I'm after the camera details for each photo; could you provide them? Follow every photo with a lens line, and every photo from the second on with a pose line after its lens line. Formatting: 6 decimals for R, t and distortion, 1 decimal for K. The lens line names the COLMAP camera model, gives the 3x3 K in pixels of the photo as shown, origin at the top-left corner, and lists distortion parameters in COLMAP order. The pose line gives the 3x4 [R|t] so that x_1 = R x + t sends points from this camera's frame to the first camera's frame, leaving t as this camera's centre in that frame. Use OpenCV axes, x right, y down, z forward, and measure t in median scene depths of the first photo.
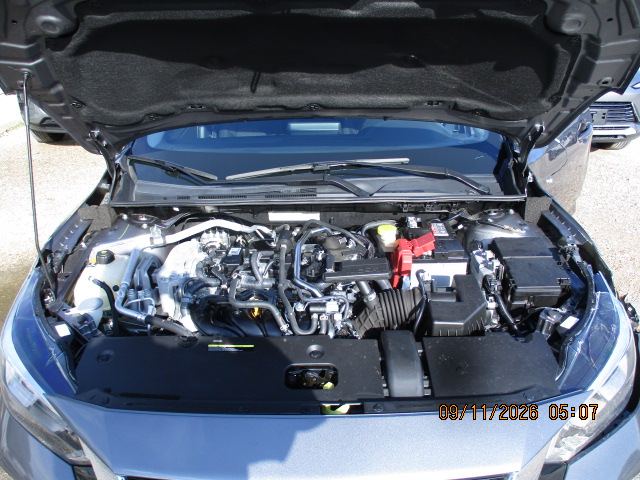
lens RADIAL K [[540.7, 0, 320.0], [0, 540.7, 240.0], [0, 0, 1]] dist [-0.033251, 0.017908]
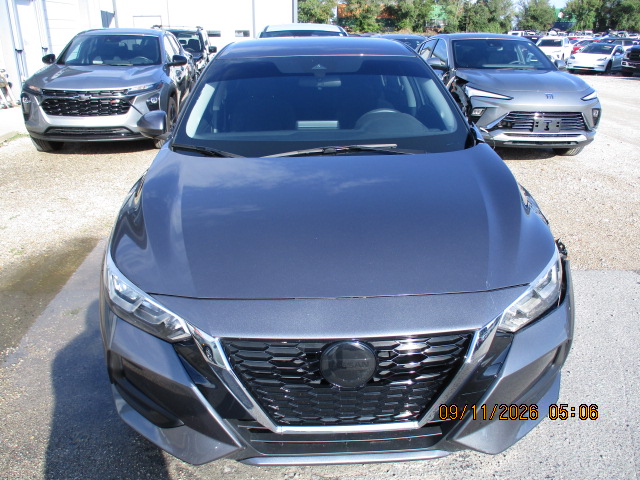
lens RADIAL K [[540.7, 0, 320.0], [0, 540.7, 240.0], [0, 0, 1]] dist [-0.033251, 0.017908]
pose [[0.998677, -0.011448, 0.050129, -0.031165], [0.013023, 0.999428, -0.031197, 0.042009], [-0.049743, 0.031809, 0.998255, -0.099608]]
